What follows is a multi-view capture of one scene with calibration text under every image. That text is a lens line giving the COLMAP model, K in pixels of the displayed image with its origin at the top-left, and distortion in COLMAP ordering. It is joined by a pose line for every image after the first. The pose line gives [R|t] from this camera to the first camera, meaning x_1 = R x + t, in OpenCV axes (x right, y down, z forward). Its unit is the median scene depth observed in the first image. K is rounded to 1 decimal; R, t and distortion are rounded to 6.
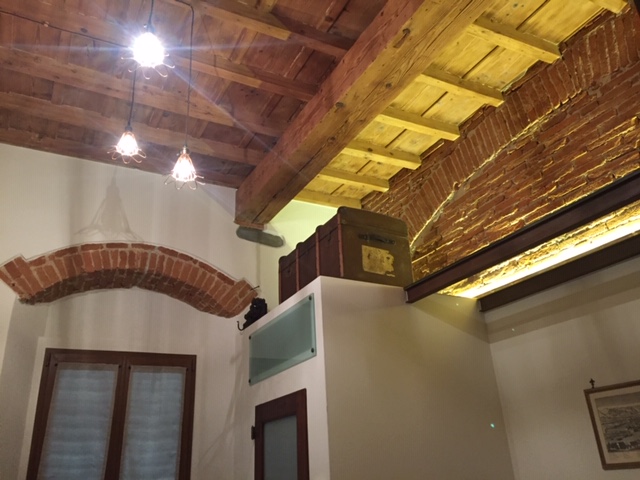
lens RADIAL K [[548.5, 0, 321.3], [0, 548.5, 240.5], [0, 0, 1]] dist [0.069148, -0.036503]
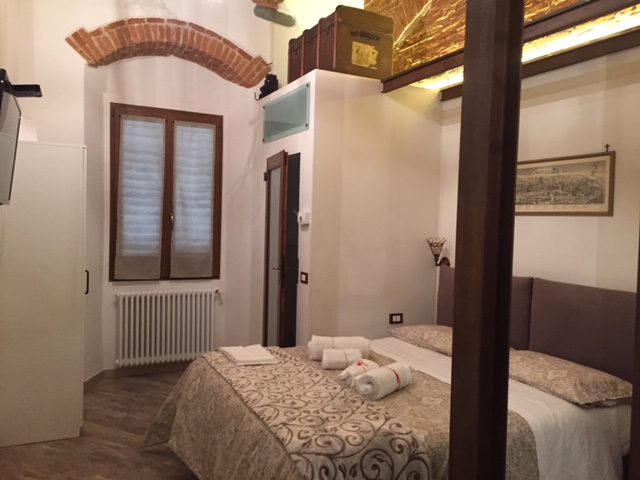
lens RADIAL K [[548.5, 0, 318.4], [0, 548.5, 240.9], [0, 0, 1]] dist [0.069148, -0.036503]
pose [[0.996797, 0.075673, -0.025888, 0.055069], [-0.056821, 0.897842, 0.436637, -0.113765], [0.056285, -0.433767, 0.899265, -0.293024]]
